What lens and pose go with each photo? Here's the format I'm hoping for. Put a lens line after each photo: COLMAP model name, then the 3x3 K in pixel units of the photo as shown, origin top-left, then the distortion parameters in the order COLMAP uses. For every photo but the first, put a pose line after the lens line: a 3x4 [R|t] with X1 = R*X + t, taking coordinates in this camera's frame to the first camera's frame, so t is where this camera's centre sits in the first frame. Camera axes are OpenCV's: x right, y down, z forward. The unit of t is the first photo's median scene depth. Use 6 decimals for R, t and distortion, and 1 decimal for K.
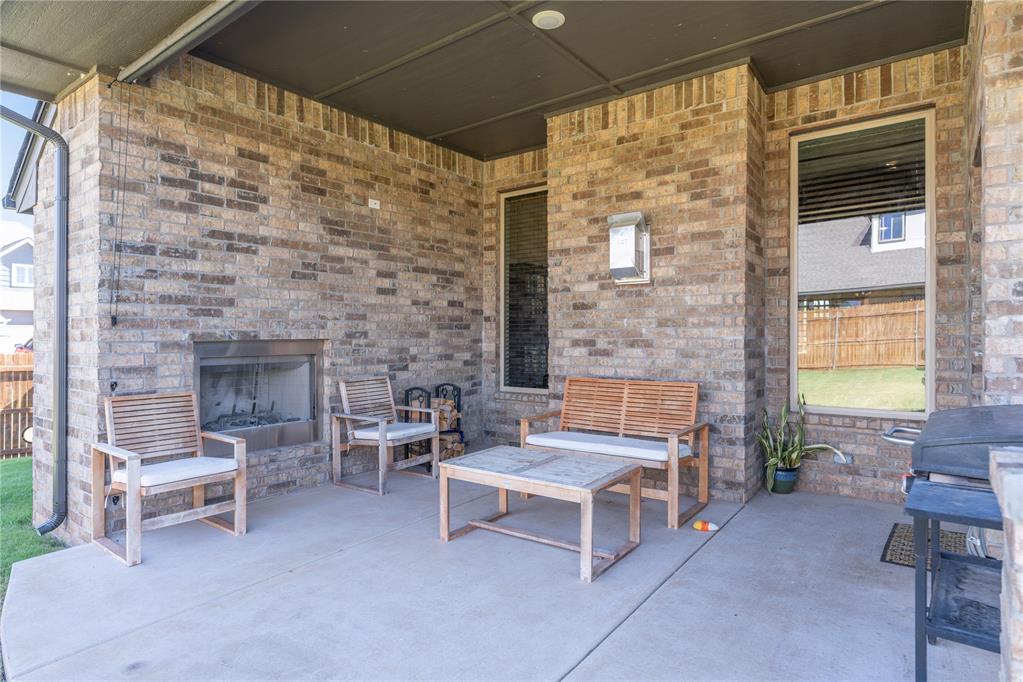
lens RADIAL K [[578.3, 0, 511.5], [0, 578.3, 341.0], [0, 0, 1]] dist [0.002037, 0.000358]
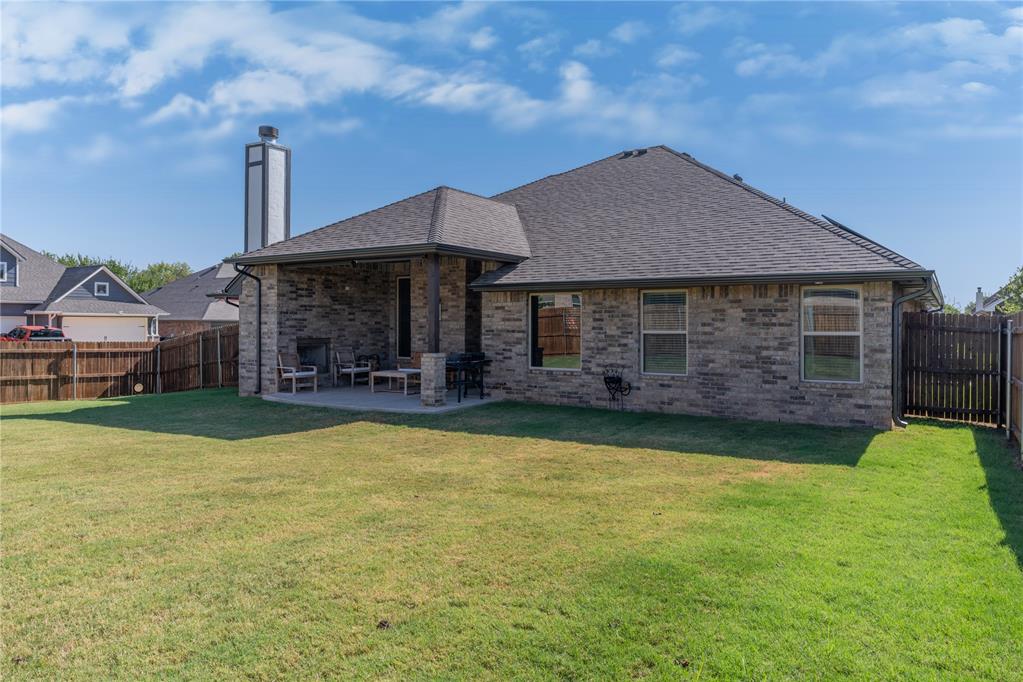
lens RADIAL K [[794.7, 0, 511.5], [0, 794.7, 341.0], [0, 0, 1]] dist [0.071351, 0.000062]
pose [[0.998716, 0.005800, 0.050331, 0.391691], [-0.006640, 0.999841, 0.016534, -0.060714], [-0.050227, -0.016847, 0.998596, -3.143782]]
